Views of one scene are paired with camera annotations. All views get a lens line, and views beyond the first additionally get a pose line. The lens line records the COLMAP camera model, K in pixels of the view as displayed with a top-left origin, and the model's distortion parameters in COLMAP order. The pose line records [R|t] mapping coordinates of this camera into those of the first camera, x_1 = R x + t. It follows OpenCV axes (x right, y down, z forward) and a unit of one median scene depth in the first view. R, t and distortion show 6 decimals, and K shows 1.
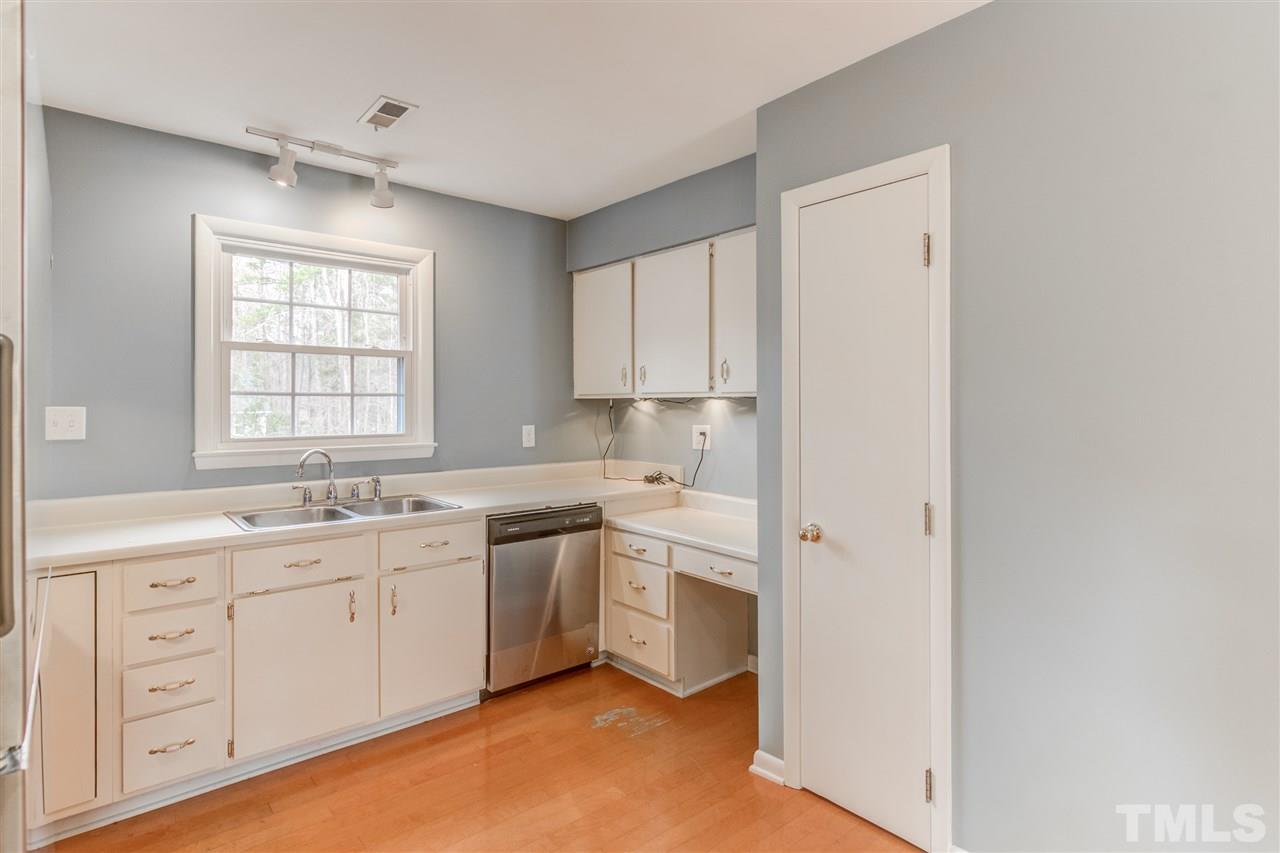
lens RADIAL K [[652.8, 0, 645.5], [0, 652.8, 404.0], [0, 0, 1]] dist [0.002887, -0.000009]
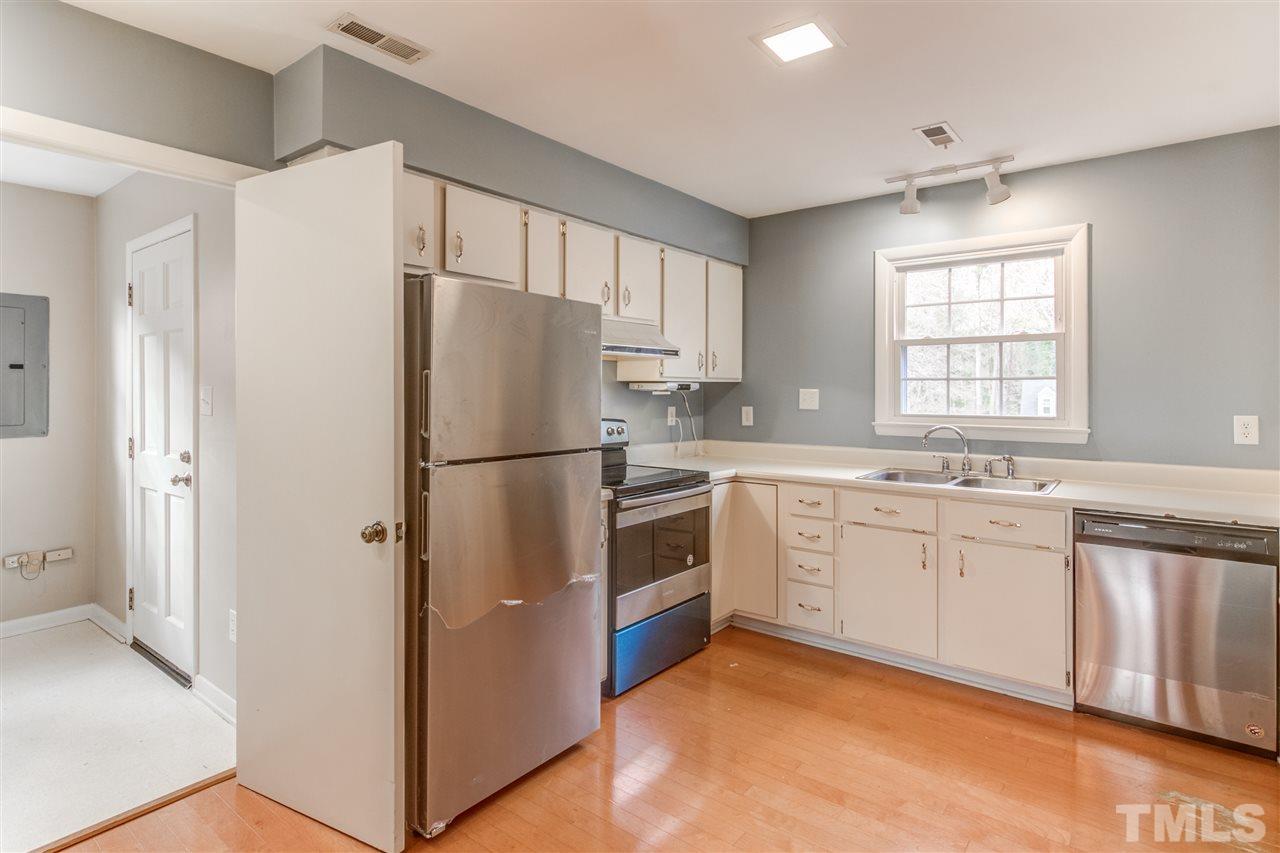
lens RADIAL K [[659.0, 0, 648.5], [0, 659.0, 386.0], [0, 0, 1]] dist [0.000254, -0.000809]
pose [[0.200406, -0.003467, -0.979707, 0.512795], [0.000335, 0.999994, -0.003470, 0.001642], [0.979713, 0.000367, 0.200406, 0.214611]]
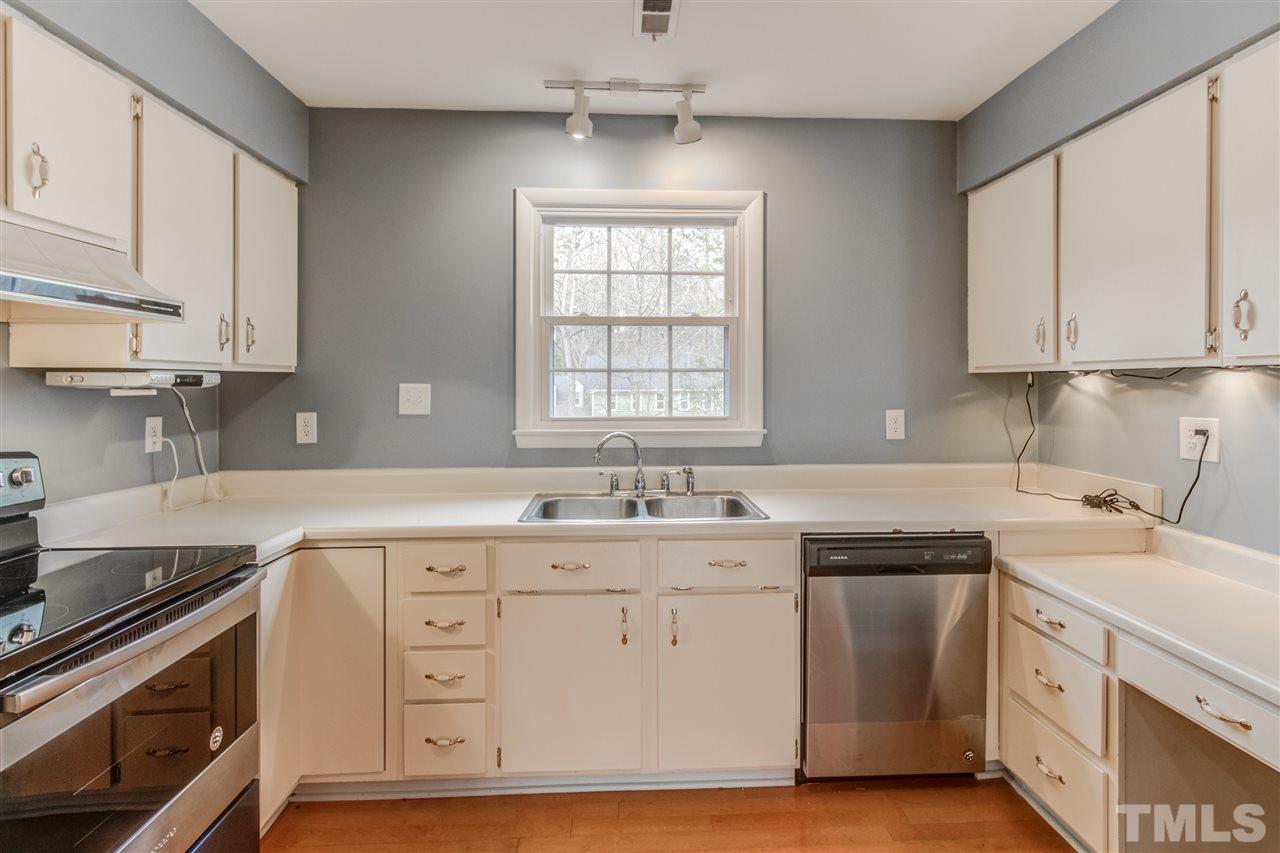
lens RADIAL K [[659.0, 0, 648.5], [0, 659.0, 386.0], [0, 0, 1]] dist [0.000254, -0.000809]
pose [[0.789184, 0.002504, -0.614151, 0.069143], [0.001372, 0.999982, 0.005841, 0.001572], [0.614155, -0.005452, 0.789167, 0.295083]]
